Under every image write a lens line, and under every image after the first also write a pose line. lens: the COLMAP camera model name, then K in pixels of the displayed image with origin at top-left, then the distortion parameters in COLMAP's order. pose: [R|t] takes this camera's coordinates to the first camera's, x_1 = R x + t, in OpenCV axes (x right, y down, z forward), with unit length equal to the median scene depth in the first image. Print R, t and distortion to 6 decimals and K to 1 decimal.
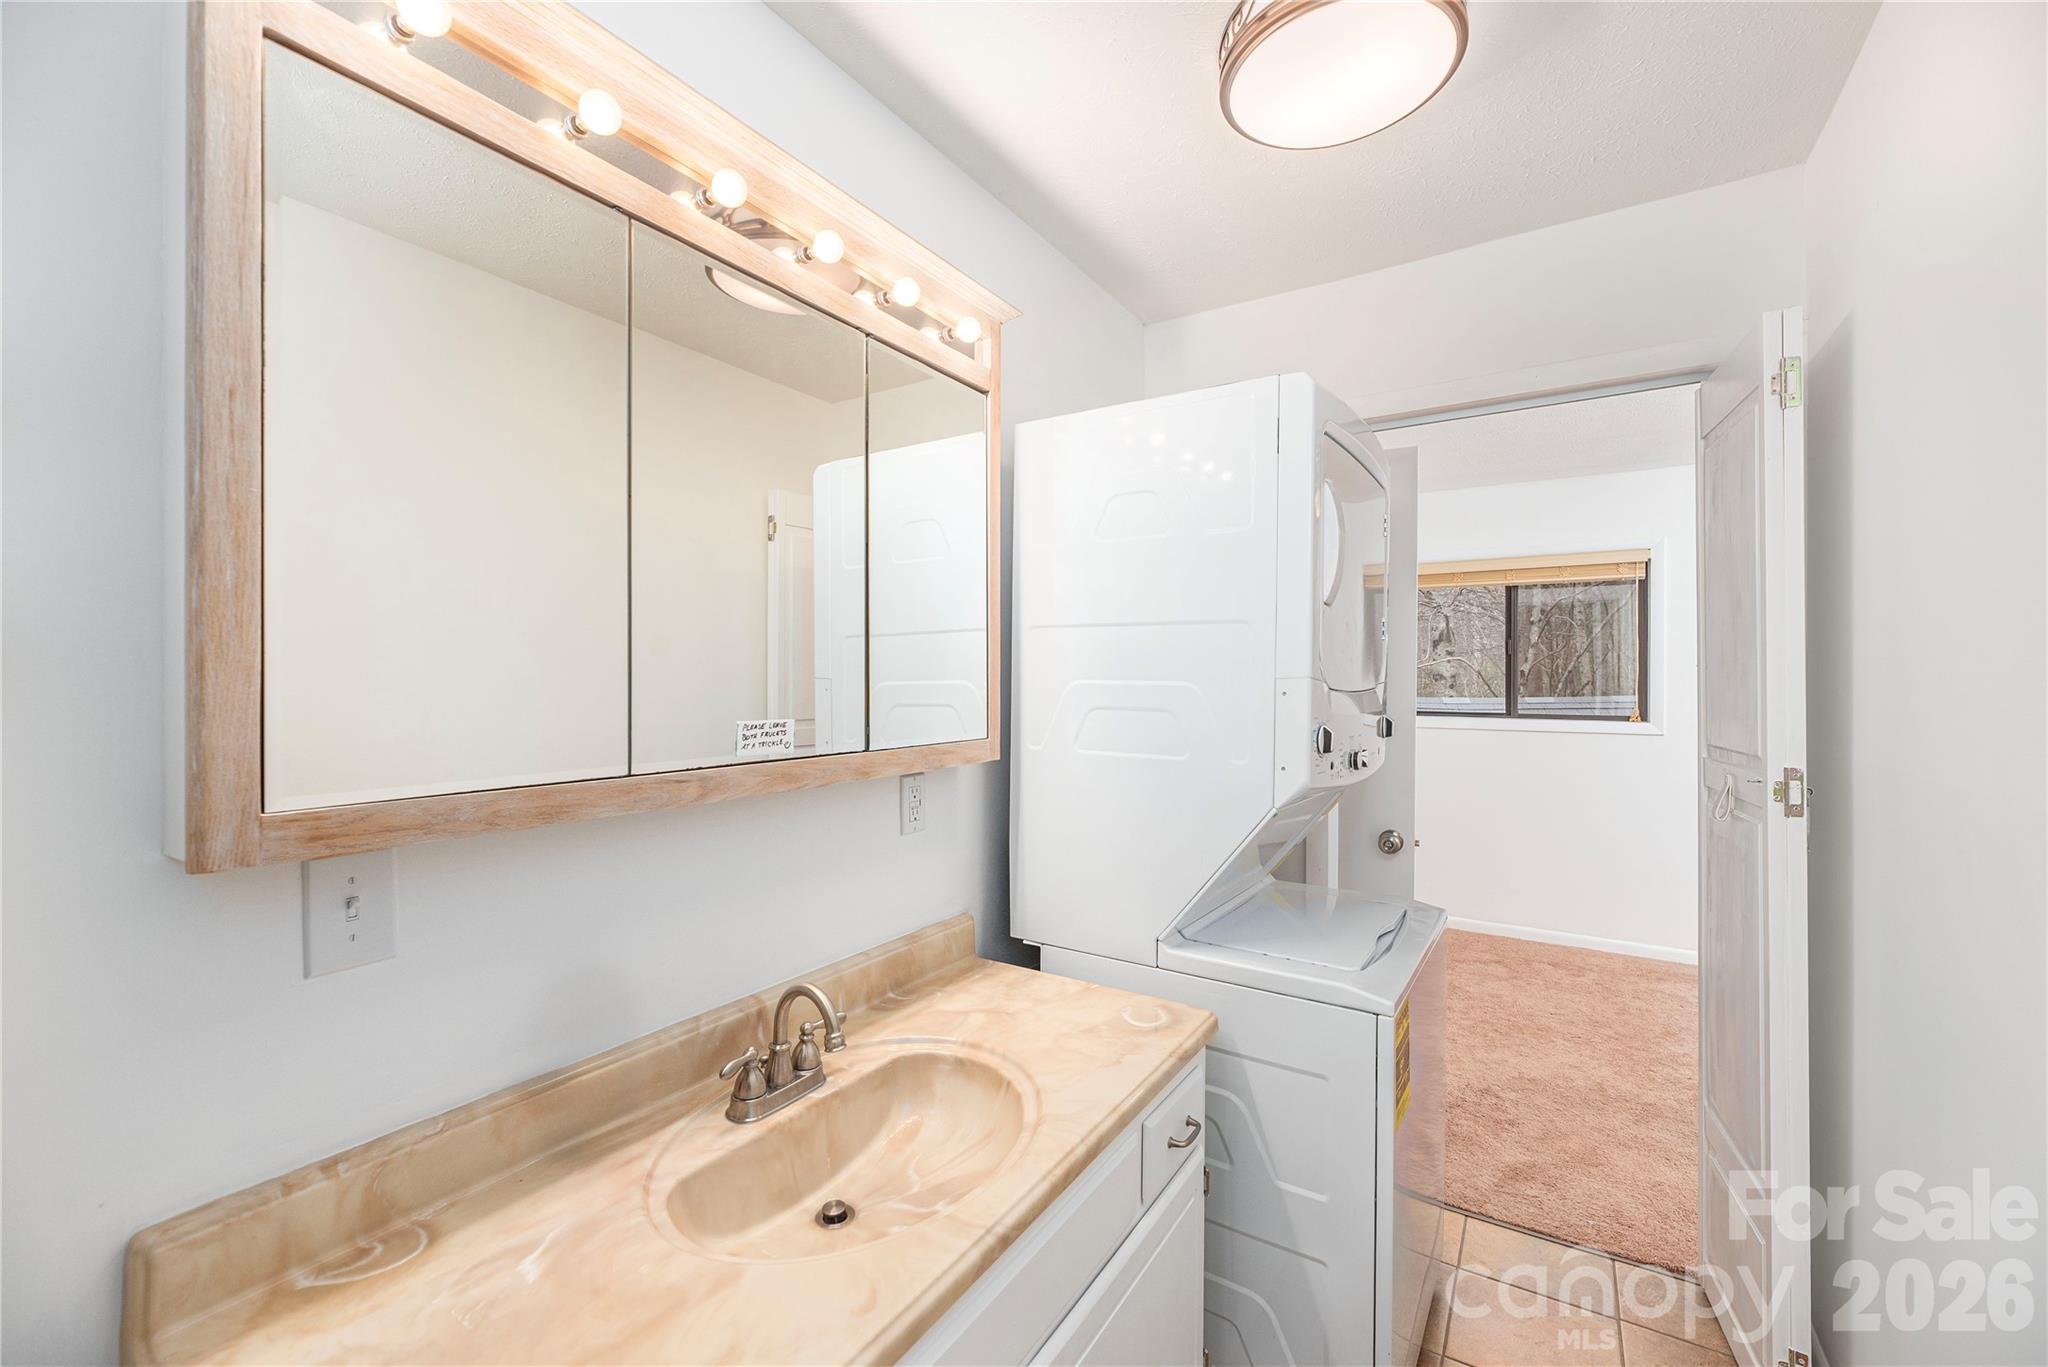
lens RADIAL K [[832.4, 0, 1022.1], [0, 832.4, 675.7], [0, 0, 1]] dist [0.001374, 0.000120]
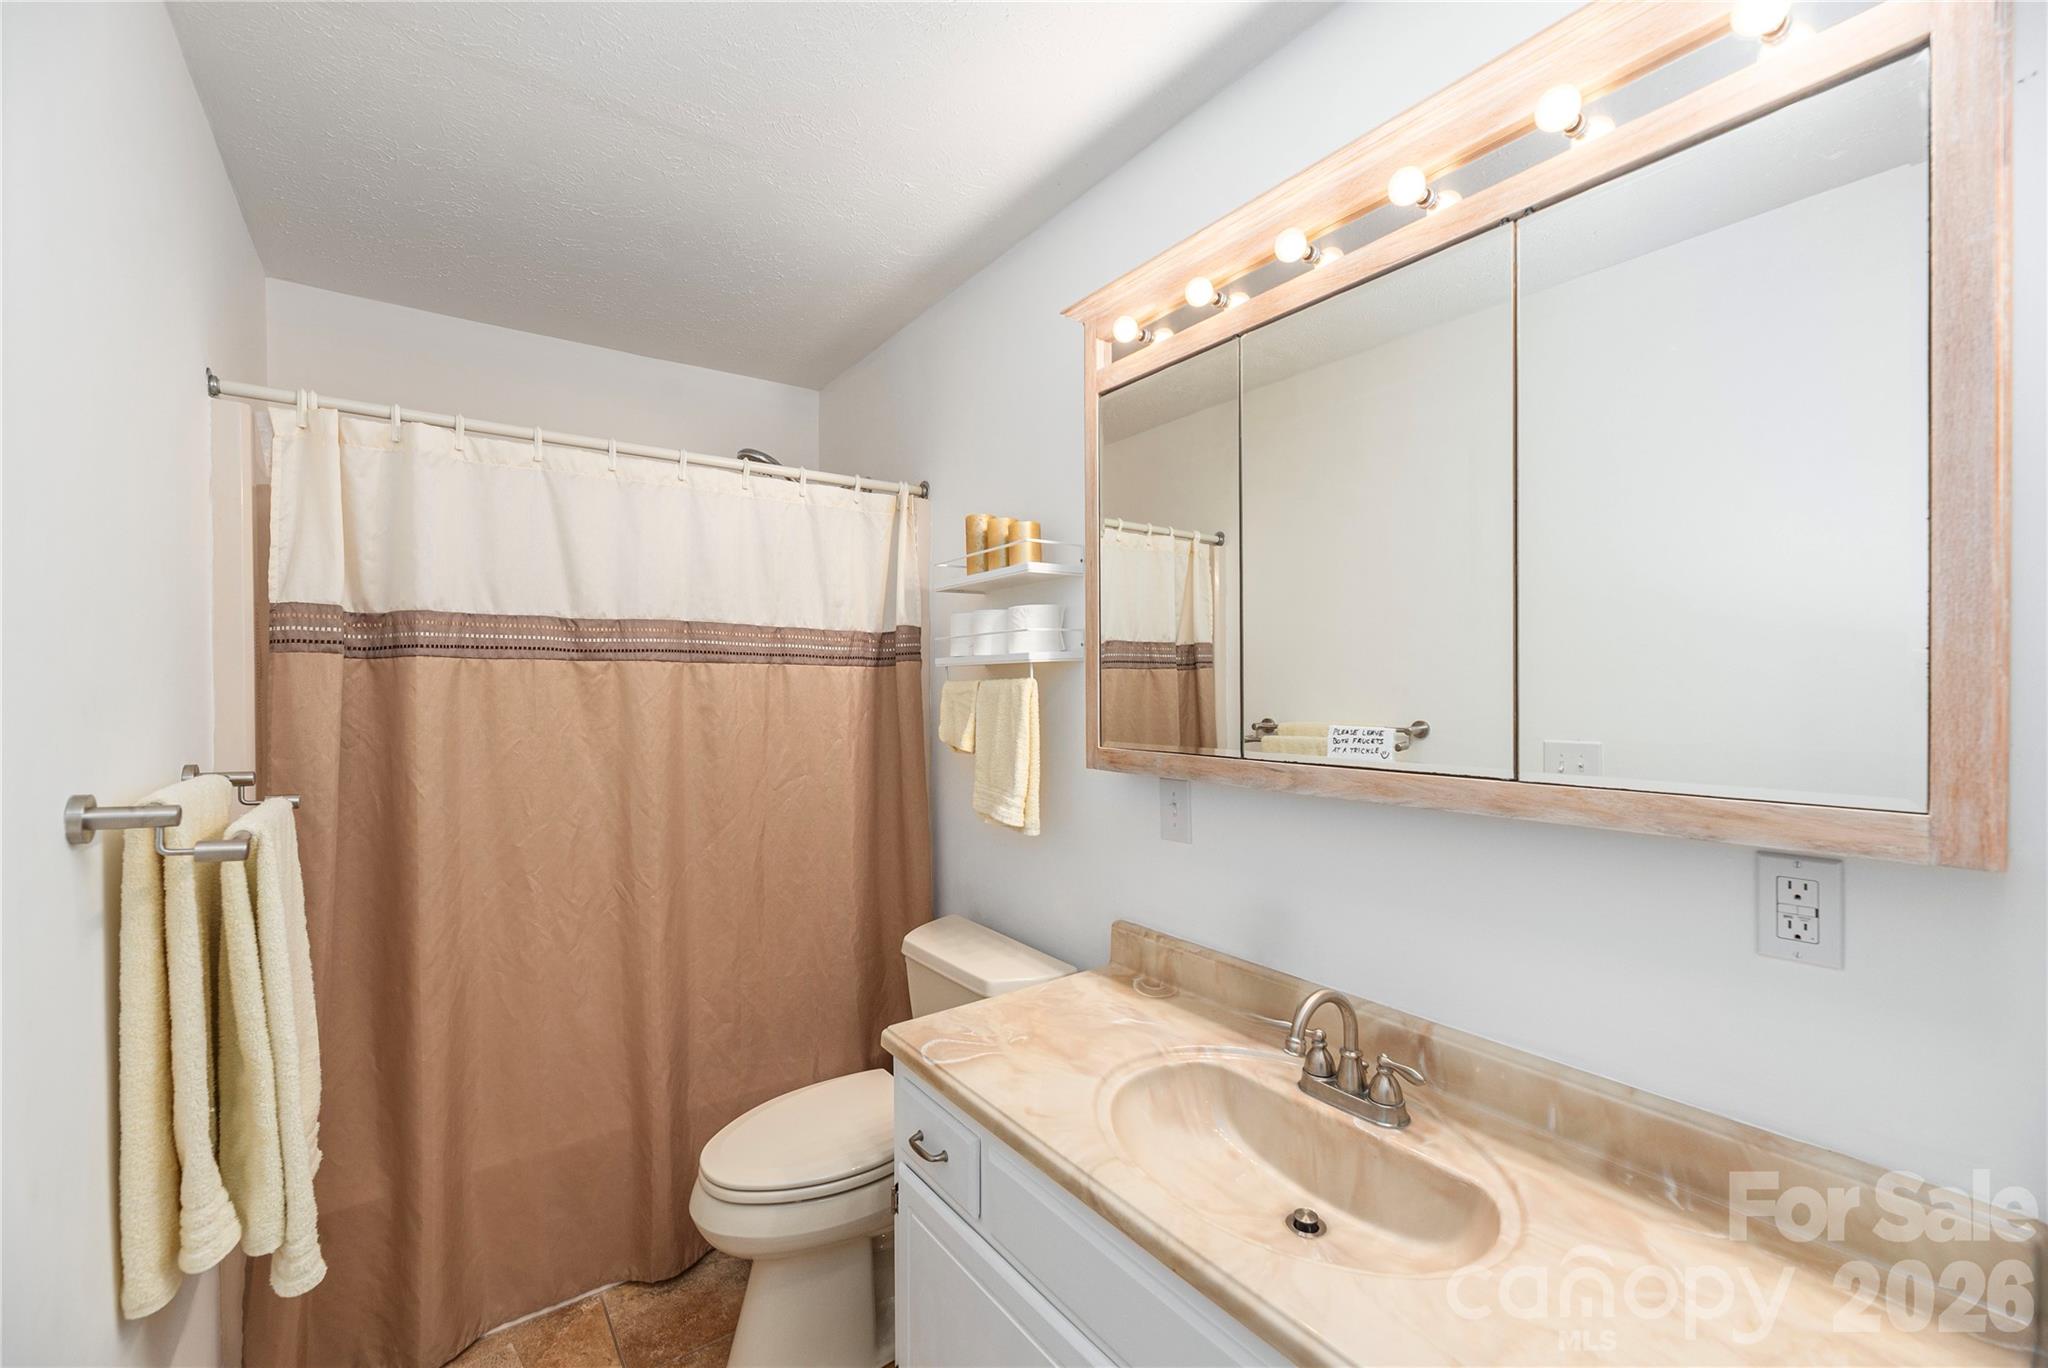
lens RADIAL K [[832.4, 0, 1020.2], [0, 832.4, 695.9], [0, 0, 1]] dist [0.001374, 0.000120]
pose [[-0.352696, 0.013732, -0.935637, 0.784458], [0.010858, 0.999885, 0.010582, 0.001804], [0.935675, -0.006427, -0.352805, 0.992273]]
